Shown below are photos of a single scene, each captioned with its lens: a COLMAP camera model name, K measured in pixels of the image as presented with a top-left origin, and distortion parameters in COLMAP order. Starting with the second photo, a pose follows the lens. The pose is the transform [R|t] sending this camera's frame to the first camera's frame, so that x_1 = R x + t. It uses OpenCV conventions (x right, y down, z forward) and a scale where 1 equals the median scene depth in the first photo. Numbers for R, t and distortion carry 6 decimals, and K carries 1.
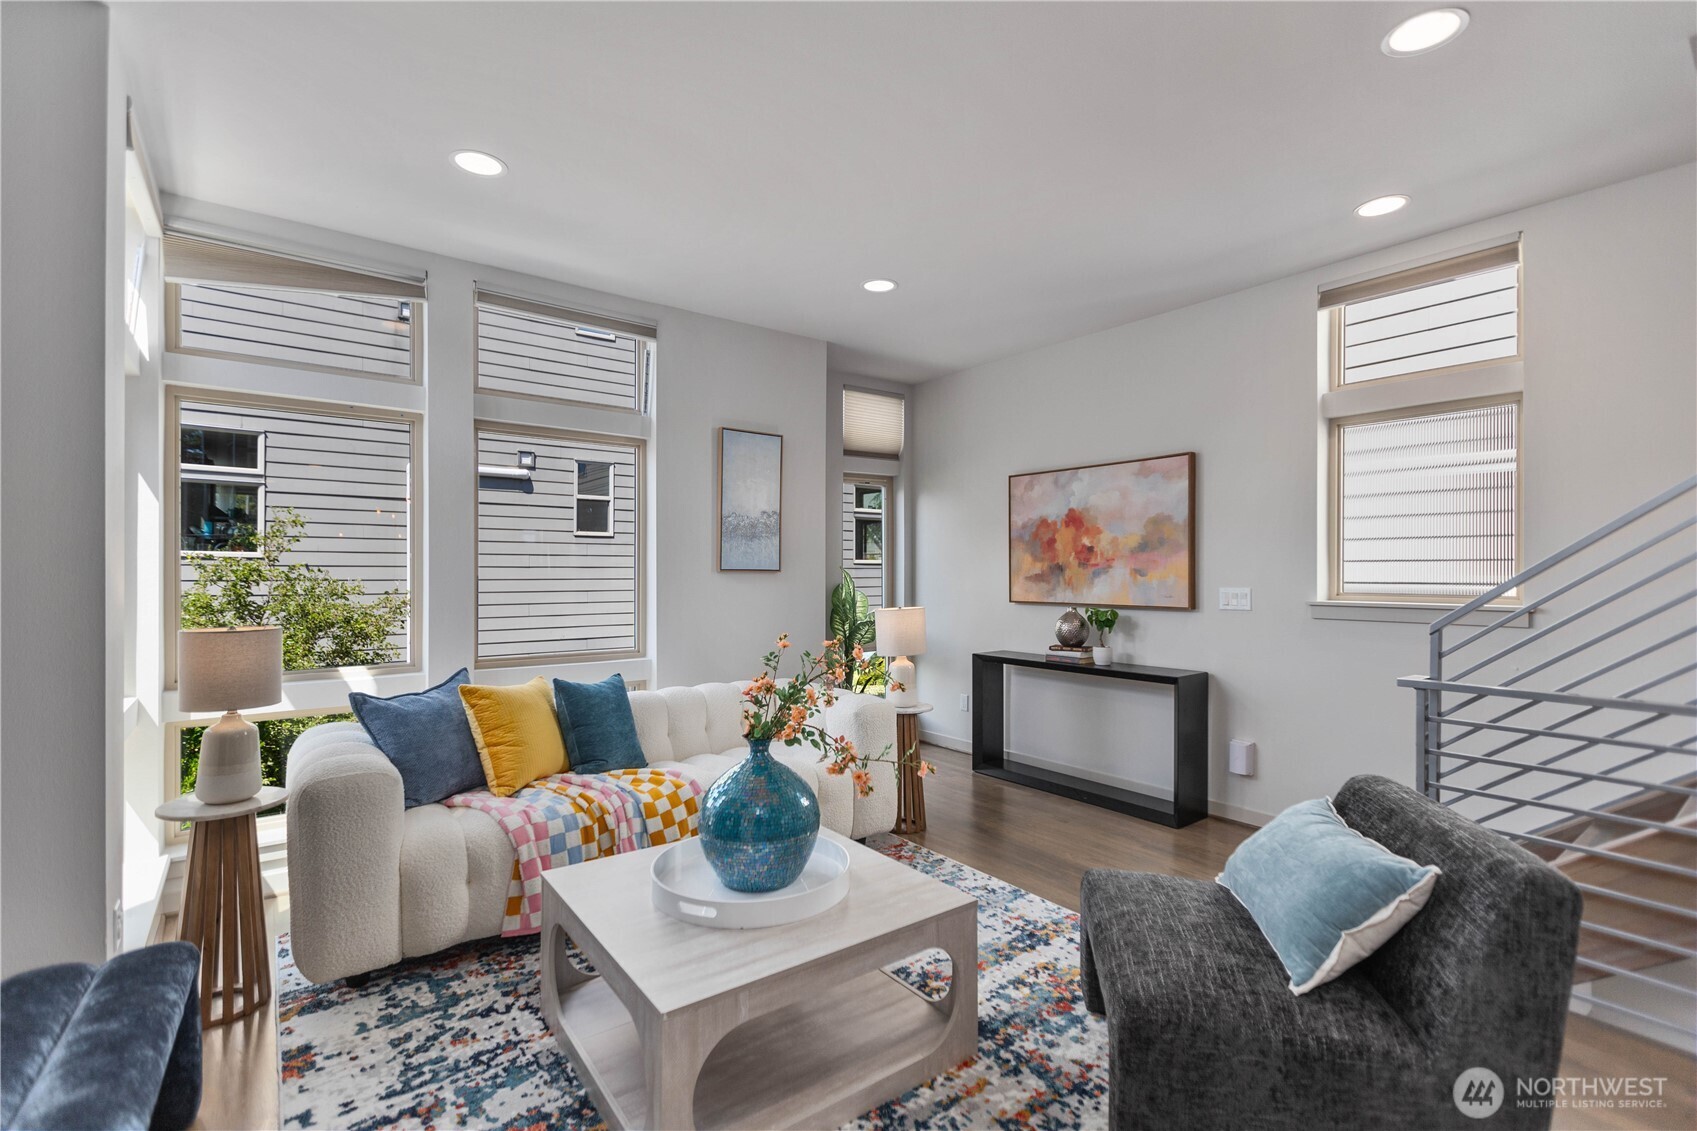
lens RADIAL K [[759.6, 0, 840.8], [0, 759.6, 571.2], [0, 0, 1]] dist [0.003356, -0.001098]
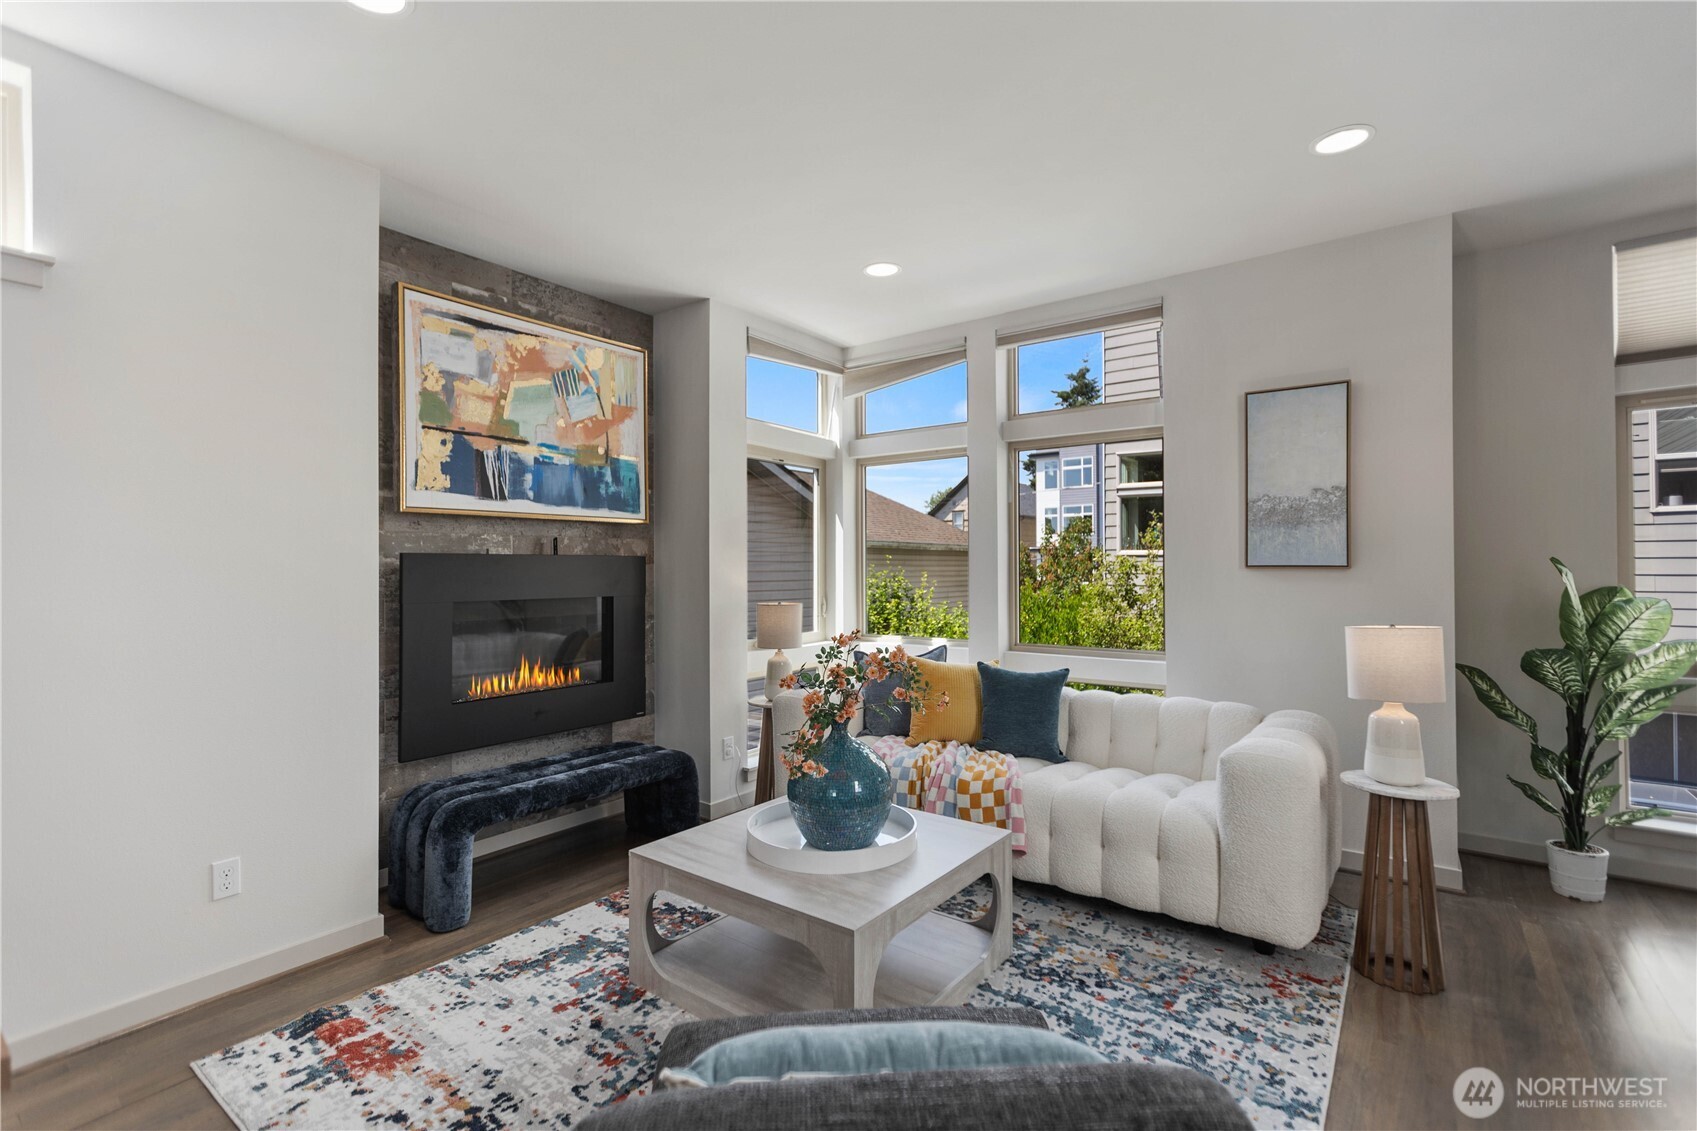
lens RADIAL K [[759.6, 0, 847.4], [0, 759.6, 562.7], [0, 0, 1]] dist [0.003356, -0.001098]
pose [[0.283036, -0.007517, -0.959080, 0.599614], [0.007737, 0.999955, -0.005554, -0.005317], [0.959078, -0.005848, 0.283082, 0.414005]]
